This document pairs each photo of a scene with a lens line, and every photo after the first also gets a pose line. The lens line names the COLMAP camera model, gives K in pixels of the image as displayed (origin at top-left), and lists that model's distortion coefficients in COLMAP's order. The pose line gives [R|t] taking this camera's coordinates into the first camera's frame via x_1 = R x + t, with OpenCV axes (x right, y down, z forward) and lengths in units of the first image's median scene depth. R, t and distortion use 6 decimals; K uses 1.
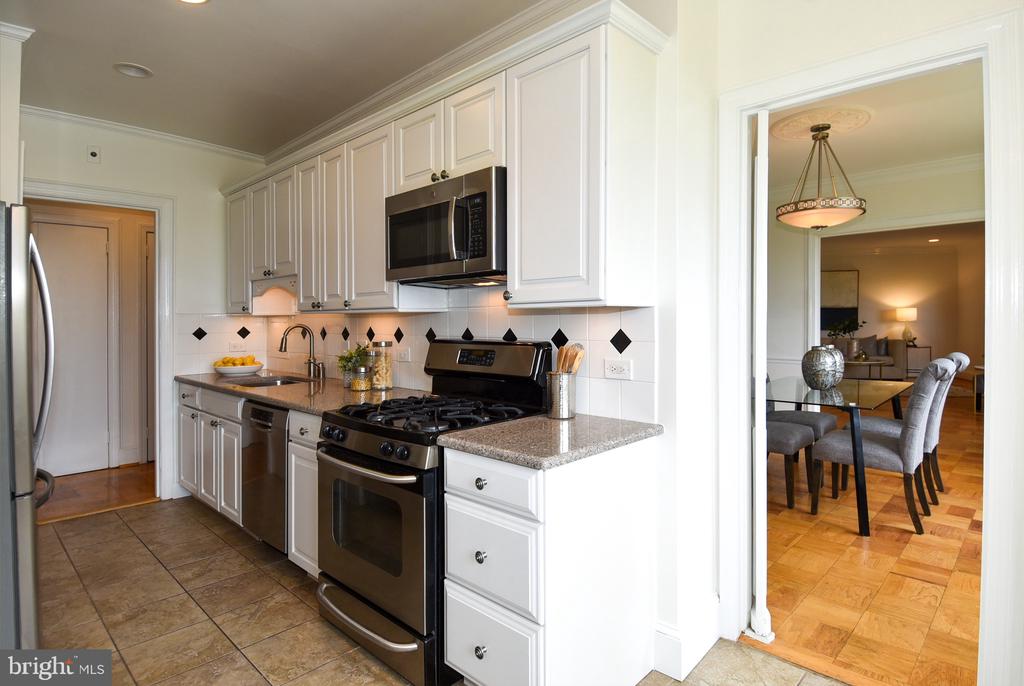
lens RADIAL K [[557.9, 0, 537.3], [0, 557.9, 311.8], [0, 0, 1]] dist [0.036422, -0.038917]
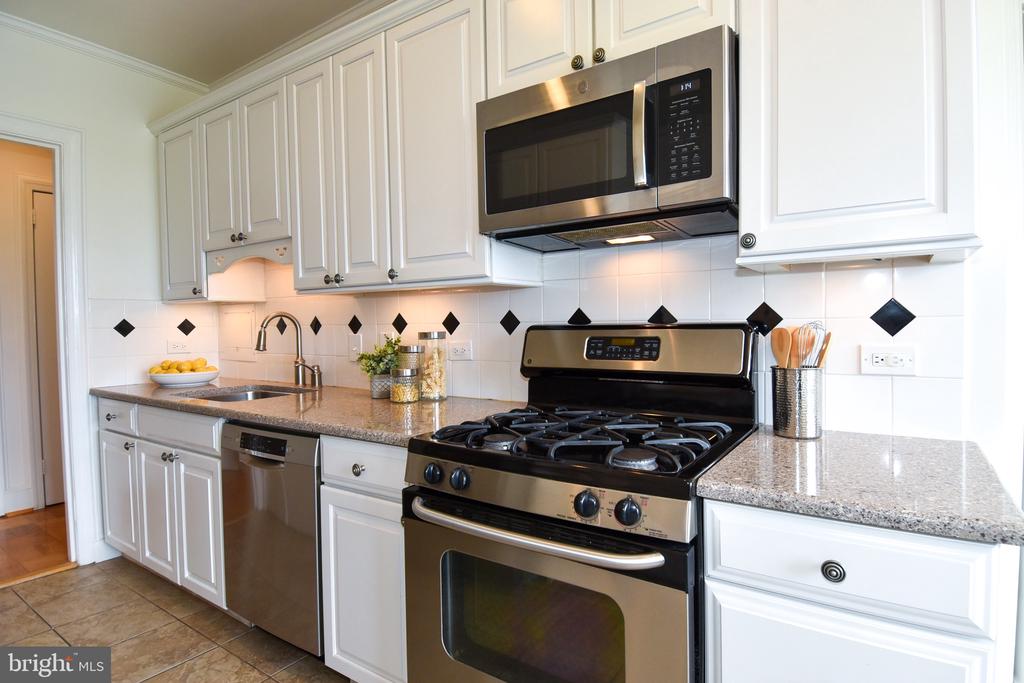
lens RADIAL K [[542.2, 0, 520.2], [0, 542.2, 338.7], [0, 0, 1]] dist [0.044519, -0.050711]
pose [[0.987893, -0.010624, 0.154775, -0.268243], [0.005053, 0.999327, 0.036346, 0.036883], [-0.155057, -0.035124, 0.987281, 0.305034]]
